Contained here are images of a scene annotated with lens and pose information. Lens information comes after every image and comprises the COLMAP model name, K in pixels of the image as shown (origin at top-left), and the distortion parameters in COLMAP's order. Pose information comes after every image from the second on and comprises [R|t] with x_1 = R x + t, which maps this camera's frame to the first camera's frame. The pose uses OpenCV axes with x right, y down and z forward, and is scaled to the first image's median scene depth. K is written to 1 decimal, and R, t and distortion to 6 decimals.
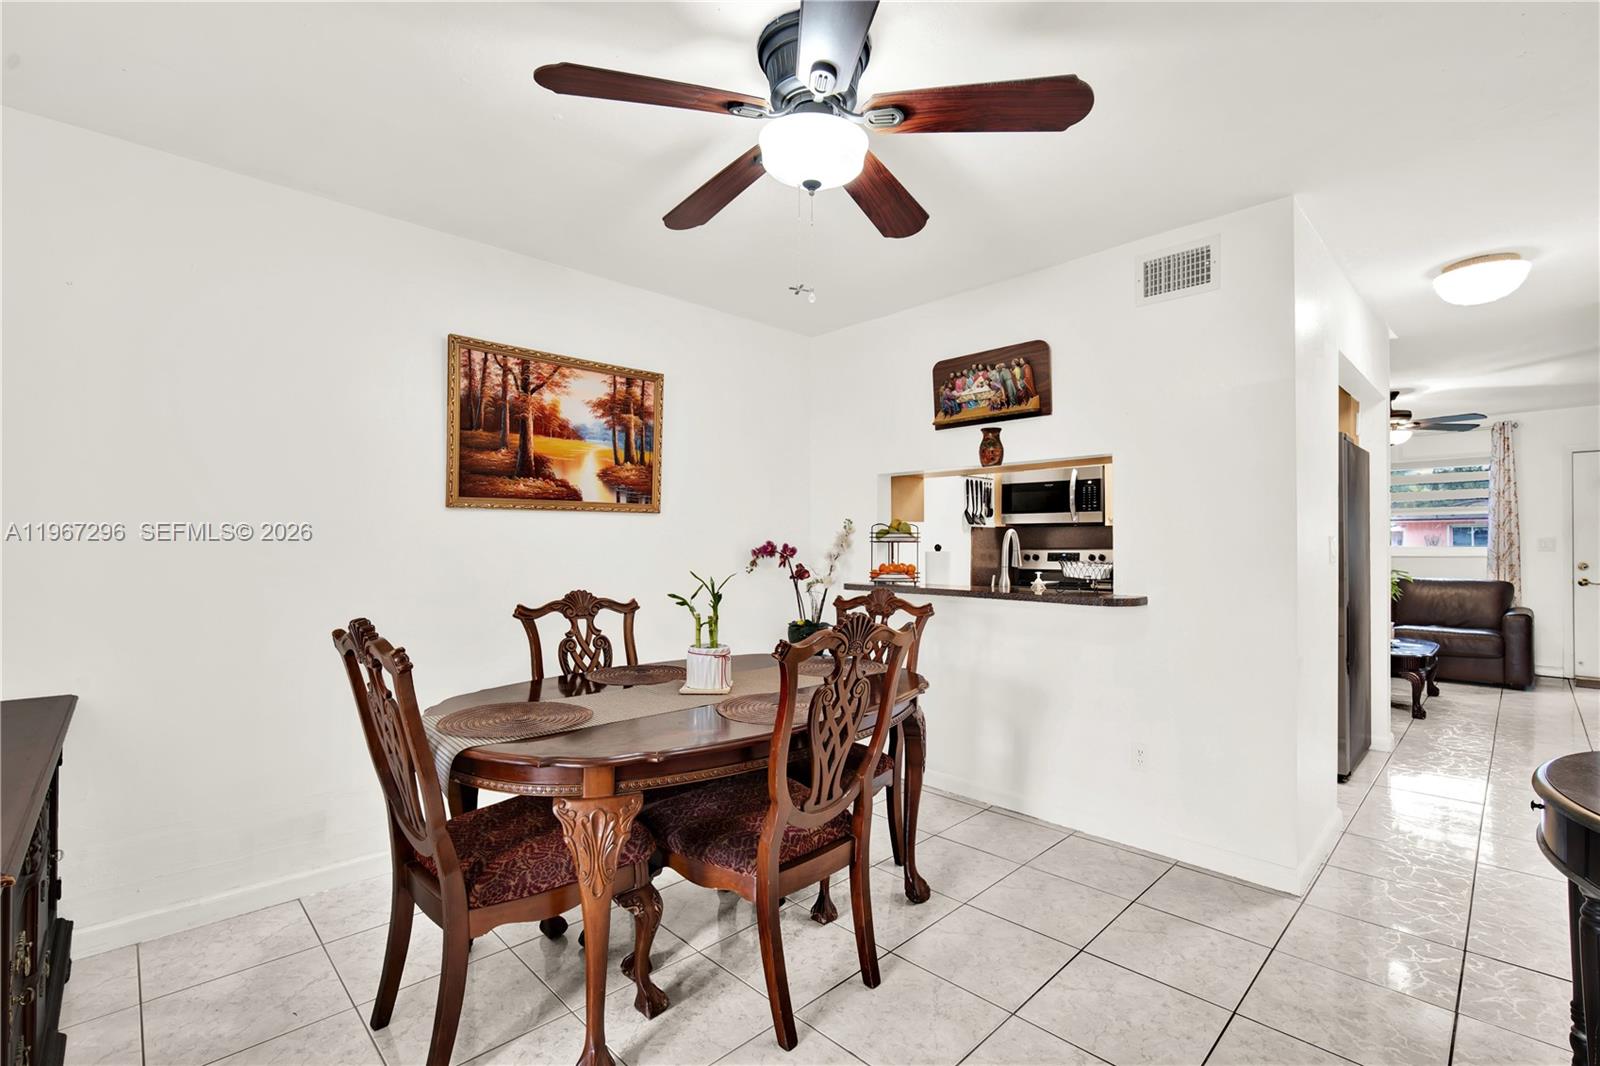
lens RADIAL K [[714.3, 0, 803.3], [0, 714.3, 537.0], [0, 0, 1]] dist [-0.014324, 0.001566]
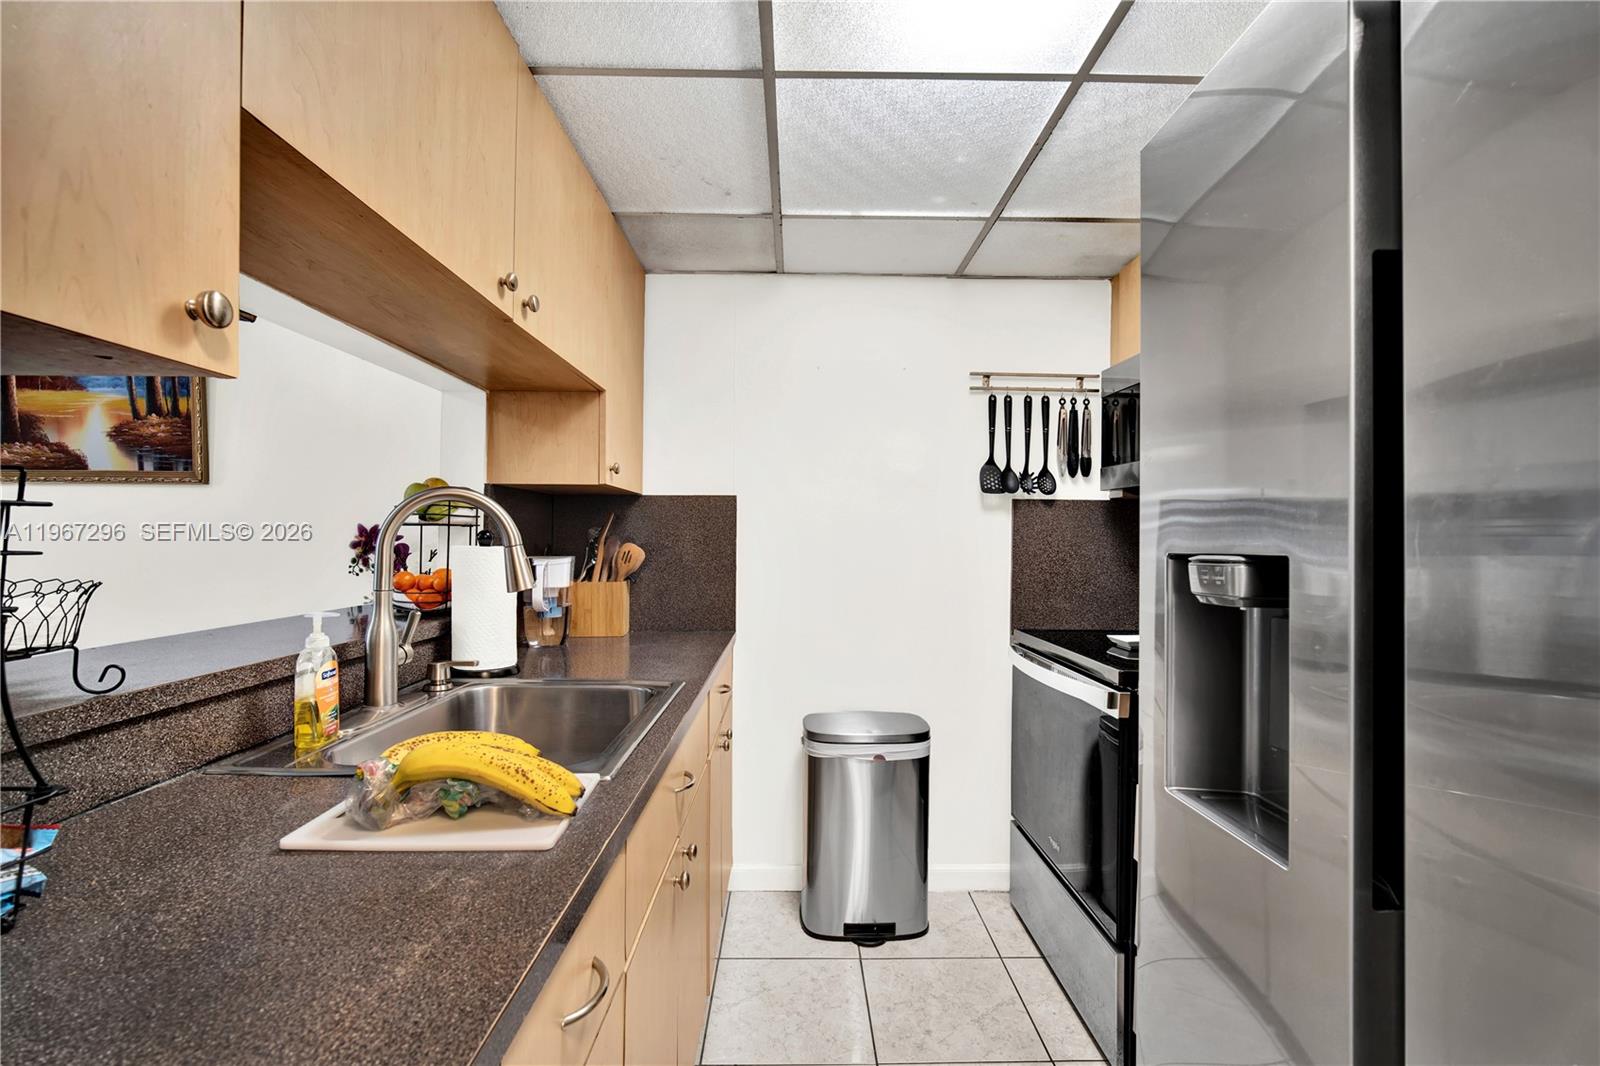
lens RADIAL K [[714.3, 0, 803.3], [0, 714.3, 537.0], [0, 0, 1]] dist [-0.014324, 0.001566]
pose [[0.726653, 0.008601, -0.686951, 0.738209], [-0.004616, 0.999960, 0.007636, 0.011908], [0.686989, -0.002378, 0.726663, 0.940605]]
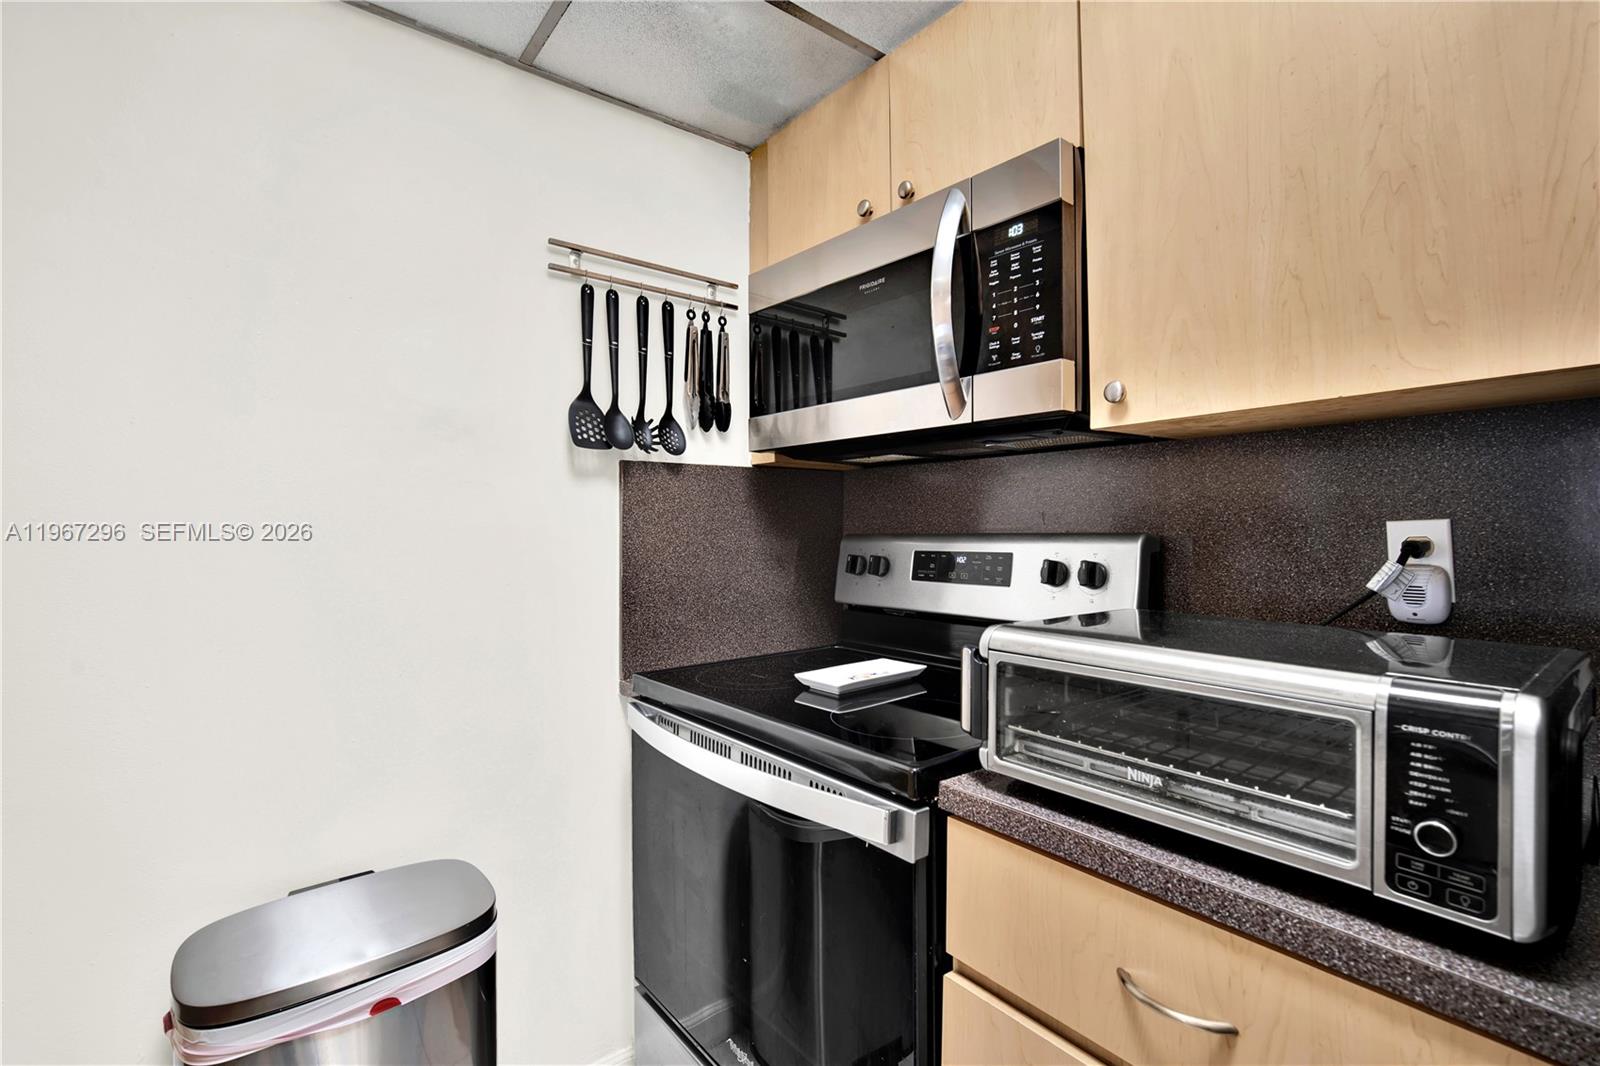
lens RADIAL K [[717.8, 0, 801.6], [0, 717.8, 519.7], [0, 0, 1]] dist [-0.013302, 0.000257]
pose [[0.995249, -0.006480, -0.097144, 0.545425], [0.006738, 0.999975, 0.002334, 0.014921], [0.097126, -0.002977, 0.995268, 1.184786]]
